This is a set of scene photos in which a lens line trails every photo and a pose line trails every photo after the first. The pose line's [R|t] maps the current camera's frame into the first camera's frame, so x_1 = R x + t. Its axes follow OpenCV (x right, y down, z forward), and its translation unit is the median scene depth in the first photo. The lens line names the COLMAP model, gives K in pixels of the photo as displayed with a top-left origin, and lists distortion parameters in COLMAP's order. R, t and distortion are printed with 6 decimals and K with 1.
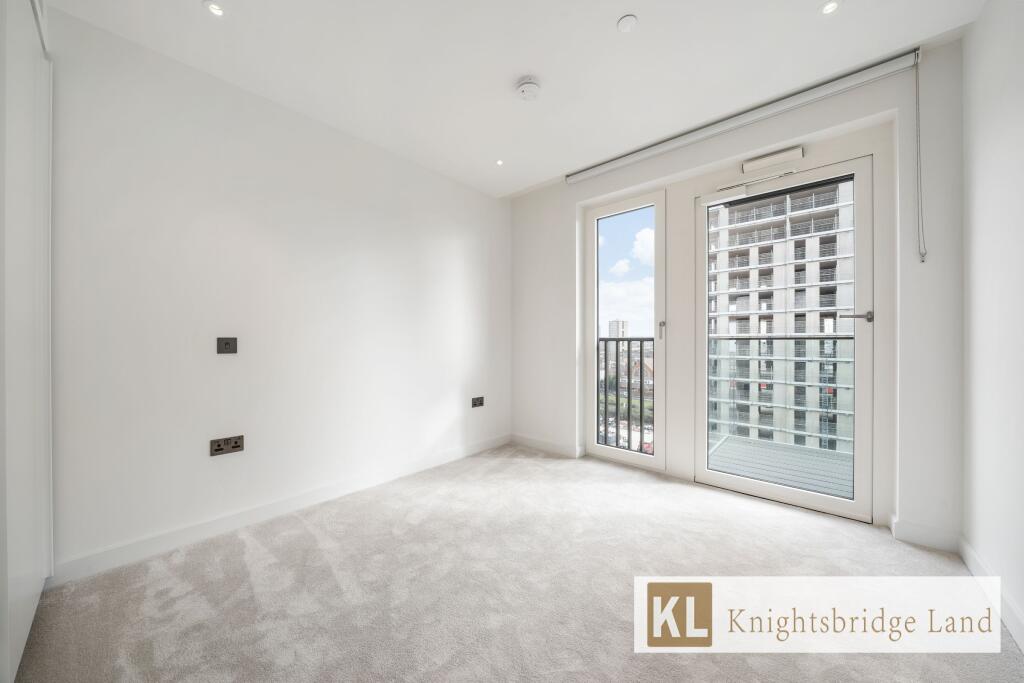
lens RADIAL K [[354.0, 0, 505.7], [0, 354.0, 341.8], [0, 0, 1]] dist [-0.002861, -0.000062]
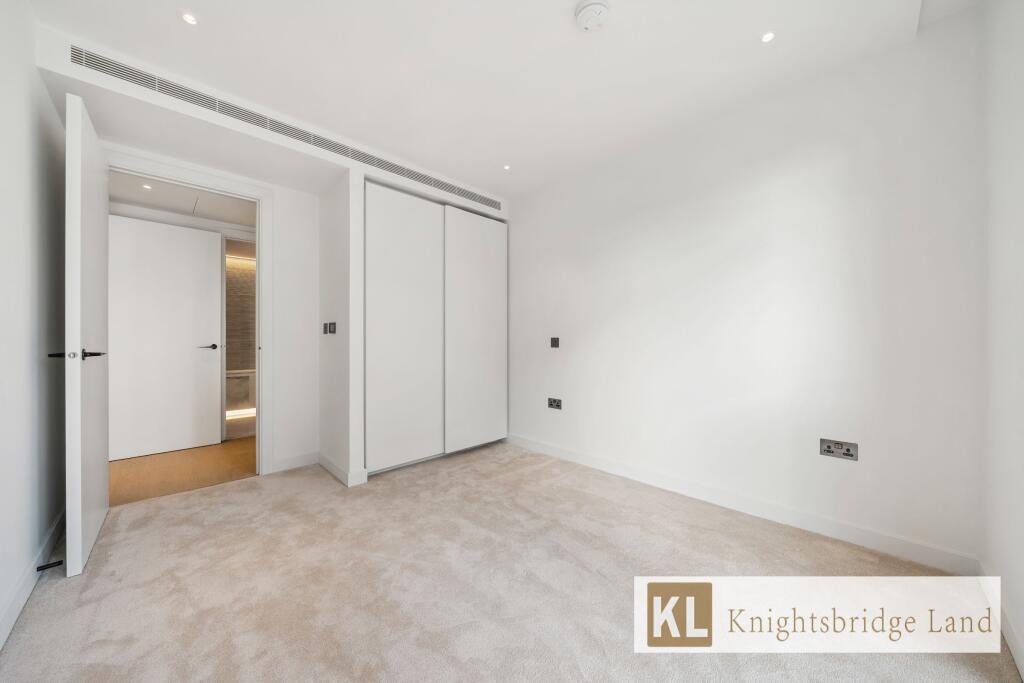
lens RADIAL K [[354.0, 0, 509.0], [0, 354.0, 339.3], [0, 0, 1]] dist [-0.002861, -0.000062]
pose [[-0.055372, 0.004986, -0.998453, 0.590051], [0.002642, 0.999985, 0.004847, -0.009068], [0.998462, -0.002370, -0.055384, 0.599226]]
